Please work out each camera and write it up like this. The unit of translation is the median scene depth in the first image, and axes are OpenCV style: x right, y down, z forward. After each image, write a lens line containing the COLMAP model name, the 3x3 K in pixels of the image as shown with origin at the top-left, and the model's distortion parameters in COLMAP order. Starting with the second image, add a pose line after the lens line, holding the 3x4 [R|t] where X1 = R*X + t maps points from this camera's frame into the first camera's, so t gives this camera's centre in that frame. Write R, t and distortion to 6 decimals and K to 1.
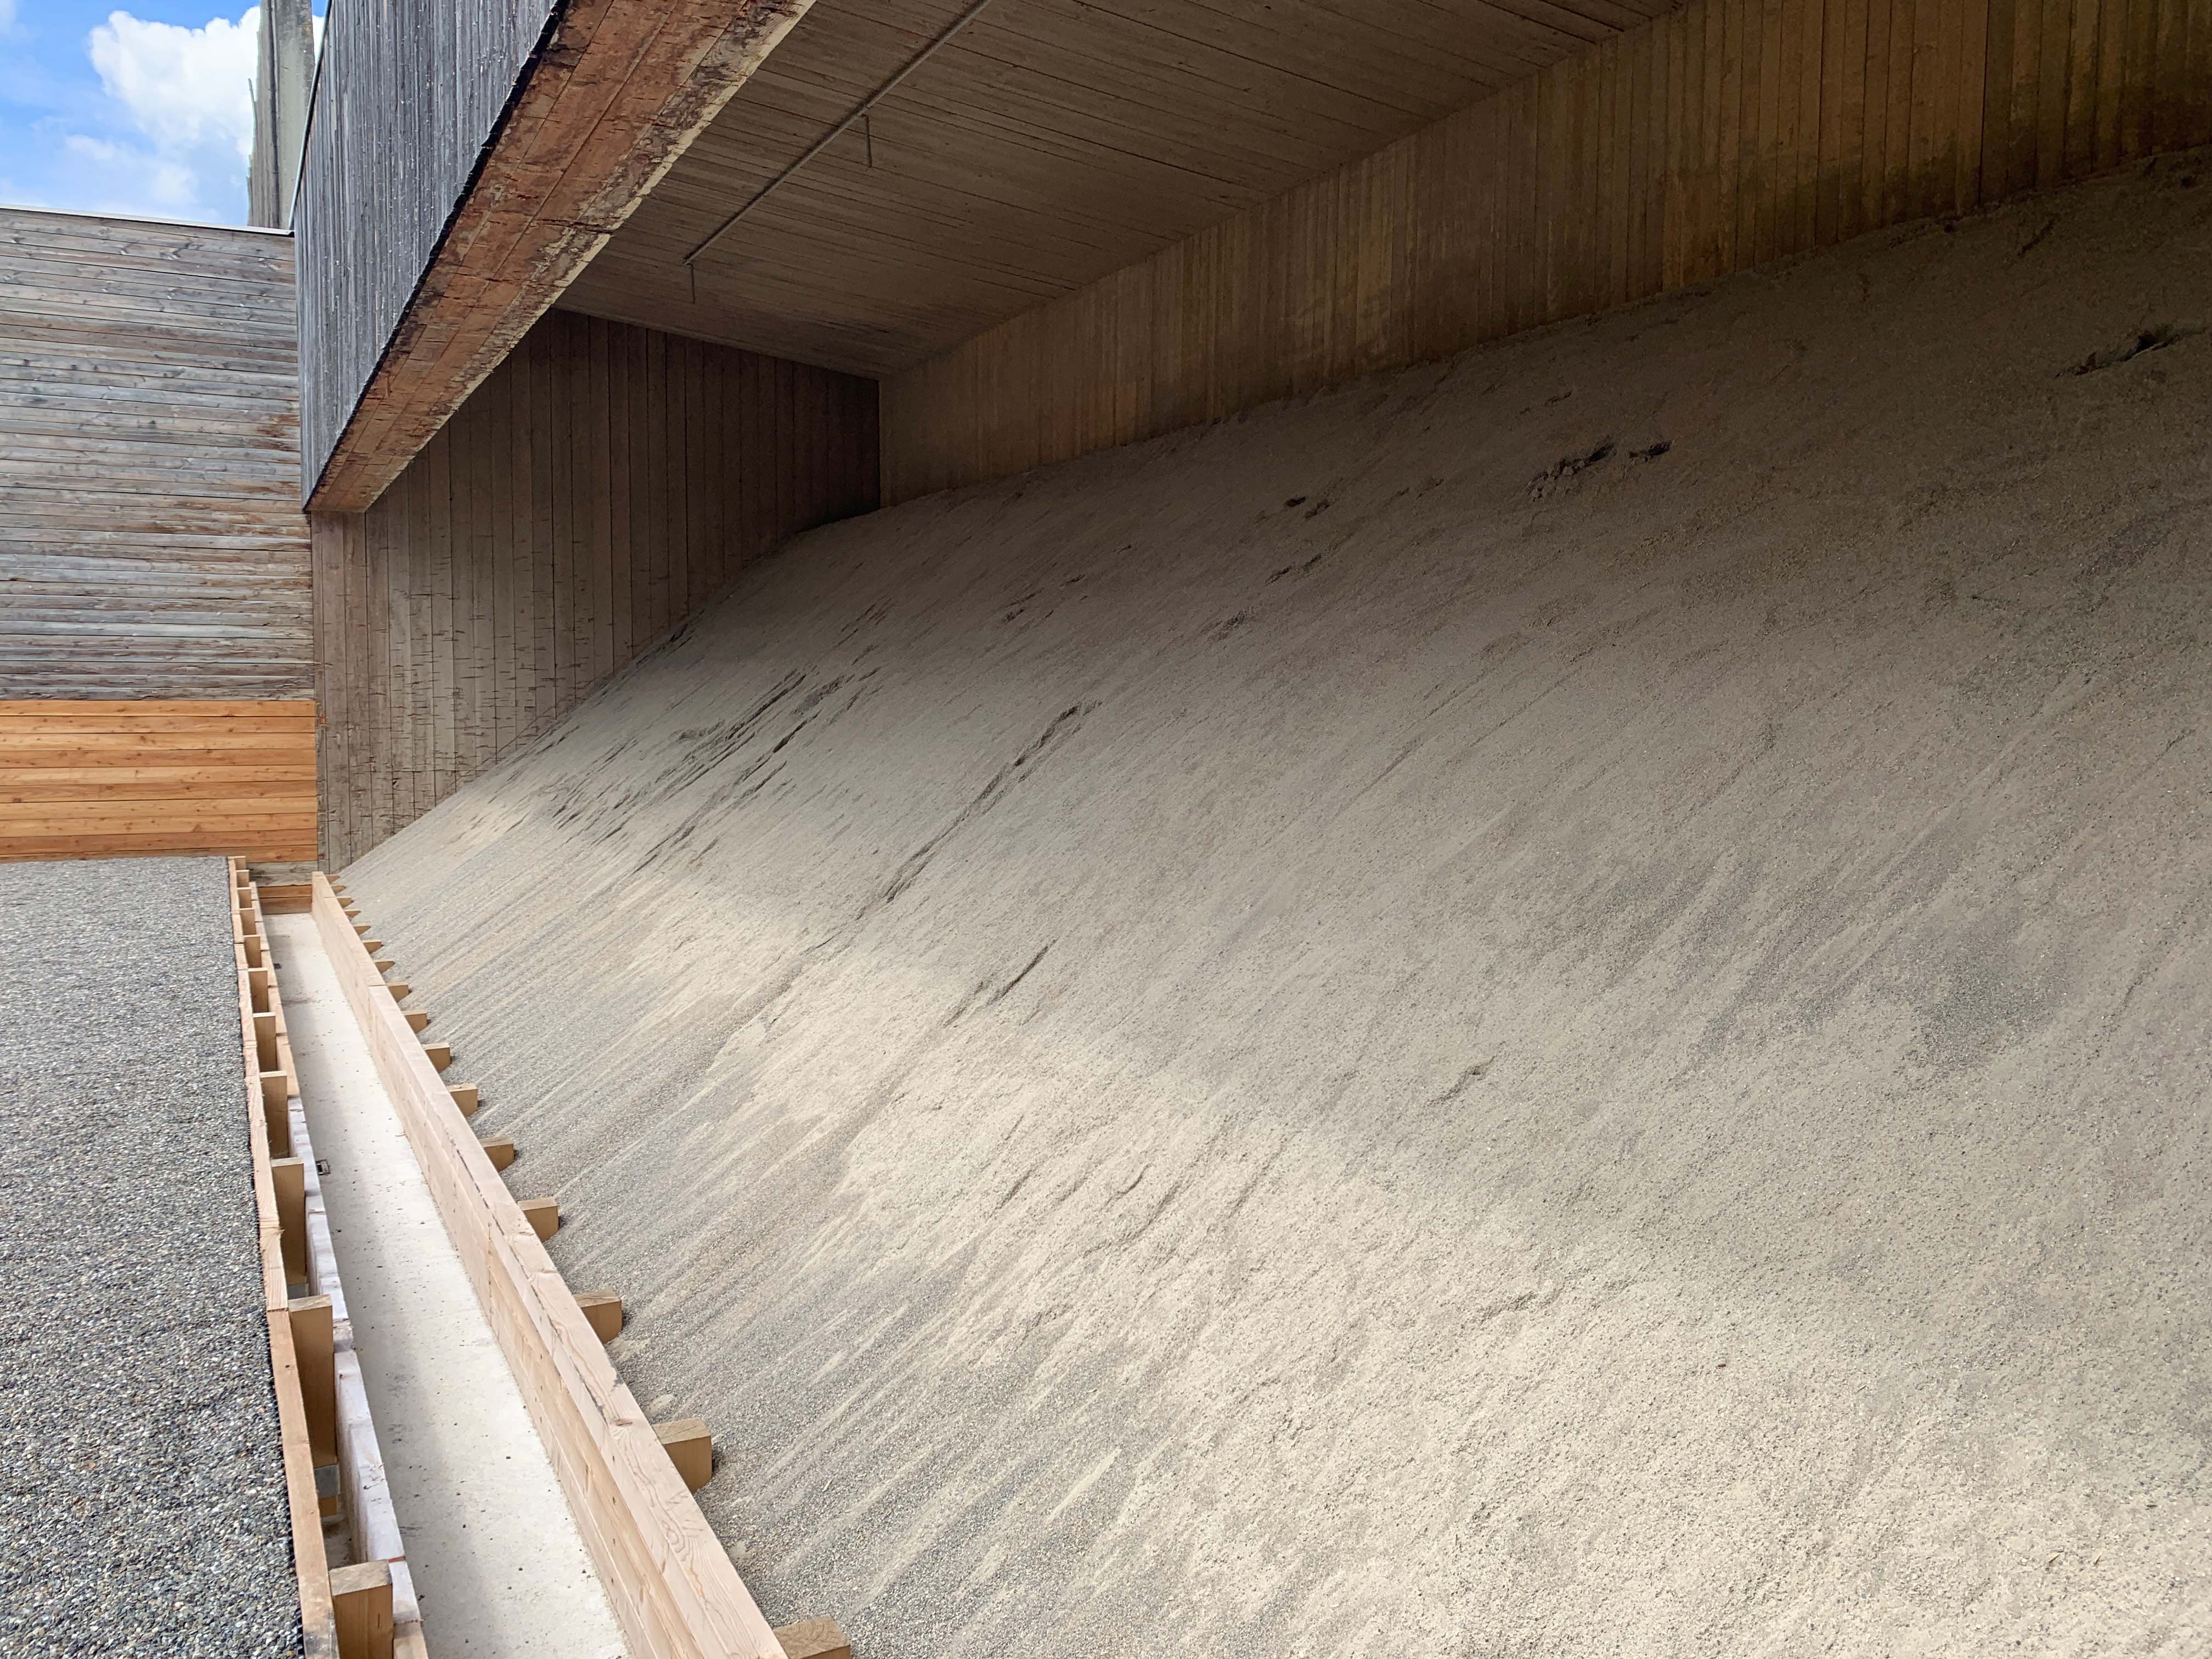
lens RADIAL K [[1693.3, 0, 1096.9], [0, 1693.3, 810.1], [0, 0, 1]] dist [0.035492, -0.030655]
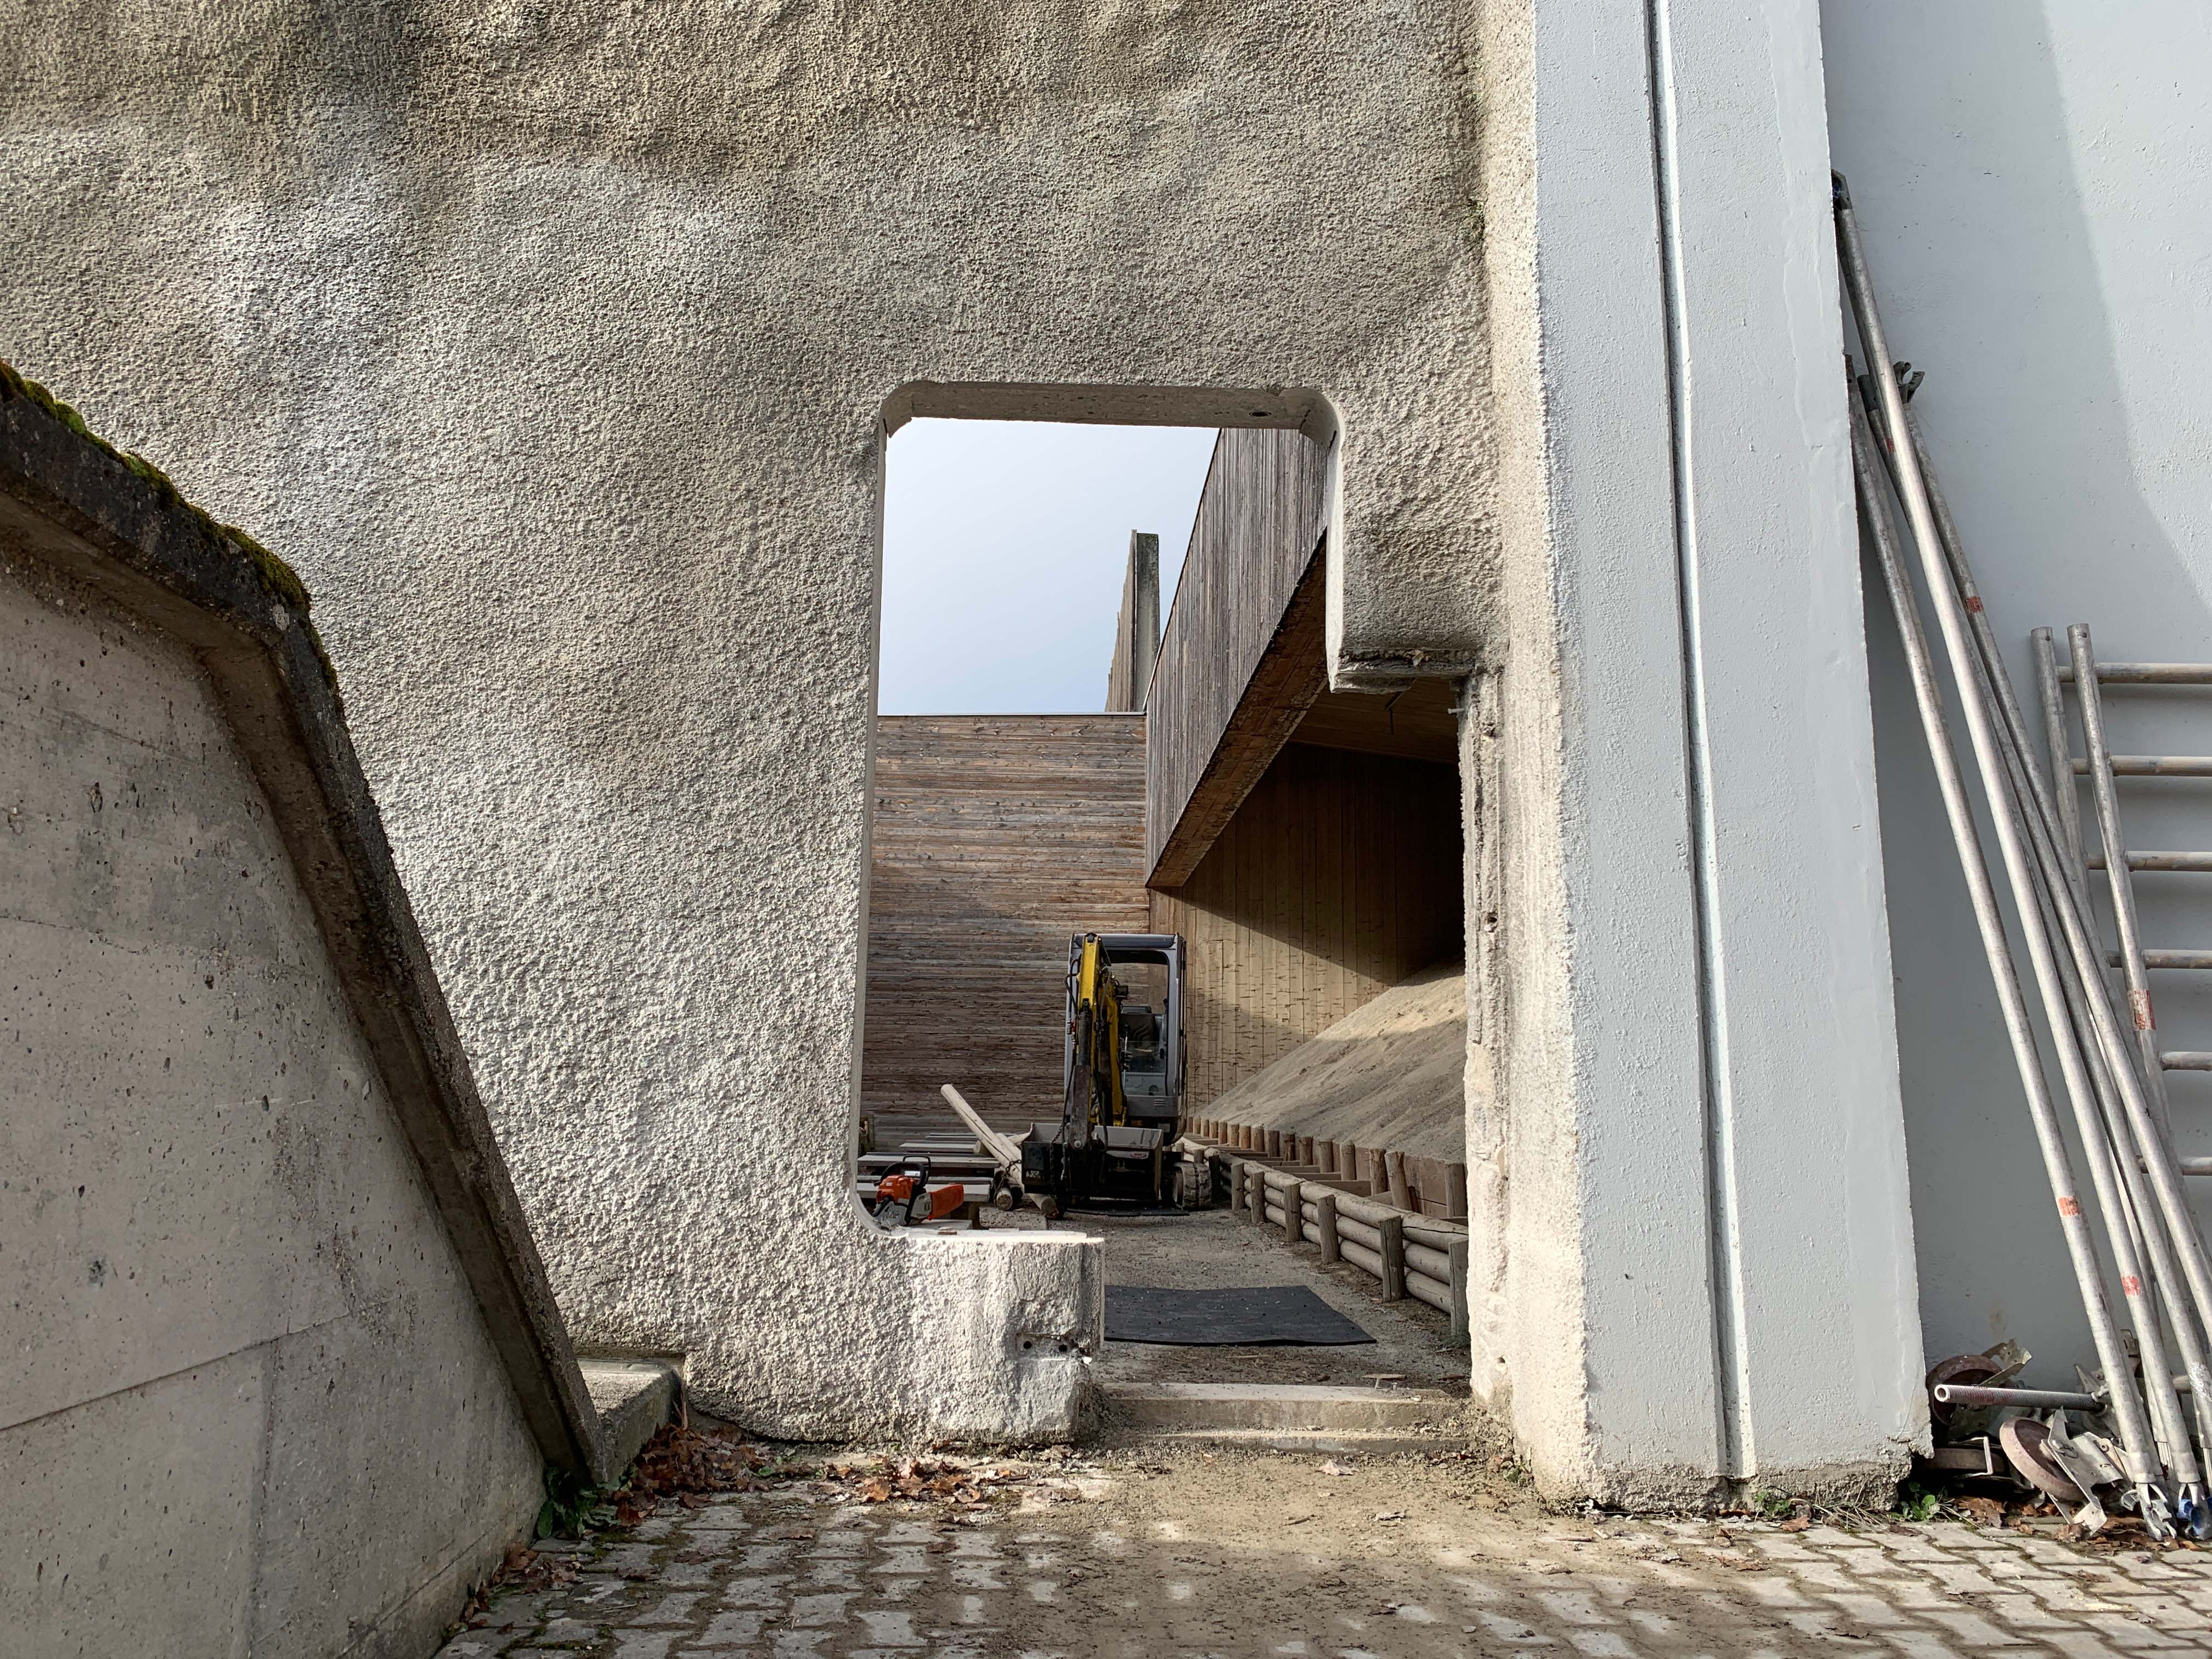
lens RADIAL K [[1693.3, 0, 1074.5], [0, 1693.3, 768.4], [0, 0, 1]] dist [0.035492, -0.030655]
pose [[0.897710, -0.073357, -0.434436, 0.150124], [-0.043290, 0.966585, -0.252667, 0.112806], [0.438454, 0.245628, 0.864537, -0.380094]]
